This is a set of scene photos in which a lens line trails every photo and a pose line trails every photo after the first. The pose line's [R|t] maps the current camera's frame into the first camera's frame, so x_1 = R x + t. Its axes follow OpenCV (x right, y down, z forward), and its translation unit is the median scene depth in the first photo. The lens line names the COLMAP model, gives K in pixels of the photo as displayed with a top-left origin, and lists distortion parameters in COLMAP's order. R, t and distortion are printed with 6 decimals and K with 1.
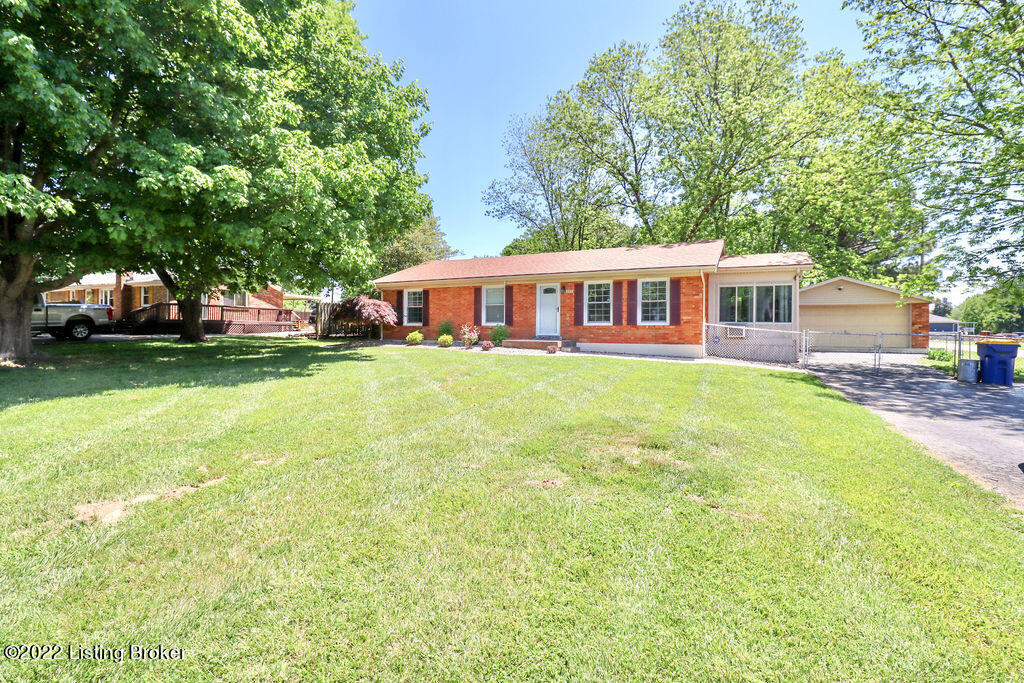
lens RADIAL K [[470.1, 0, 514.4], [0, 470.1, 336.4], [0, 0, 1]] dist [0.001014, 0.000259]
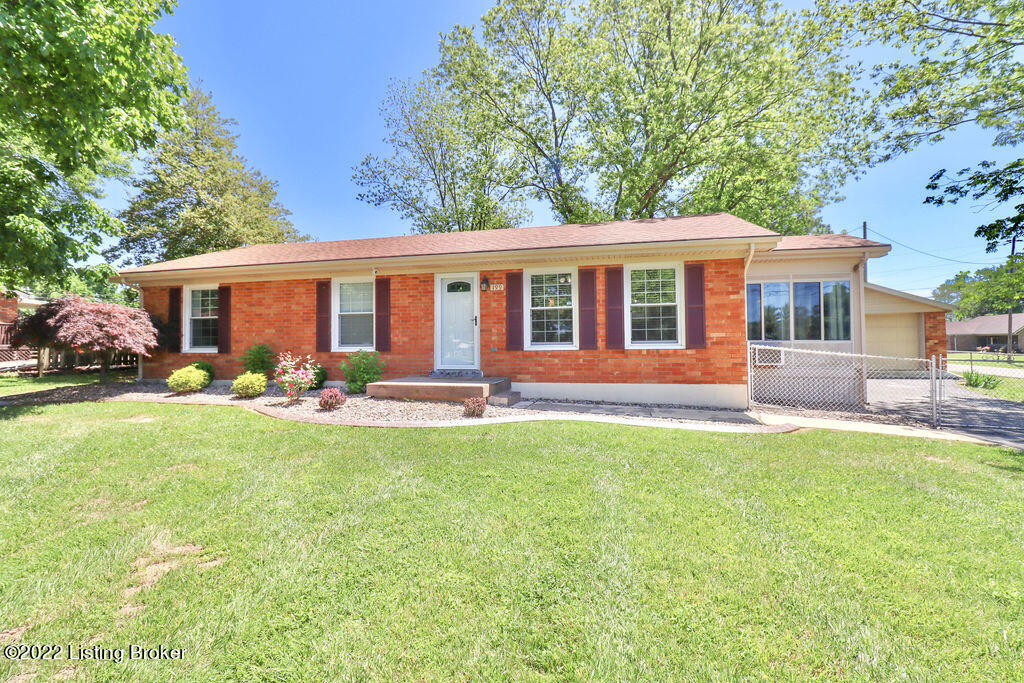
lens RADIAL K [[470.1, 0, 512.0], [0, 470.1, 334.4], [0, 0, 1]] dist [0.001014, 0.000259]
pose [[0.972881, -0.009675, 0.231103, 0.008352], [0.017848, 0.999286, -0.033299, -0.023089], [-0.230616, 0.036521, 0.972359, 0.464257]]
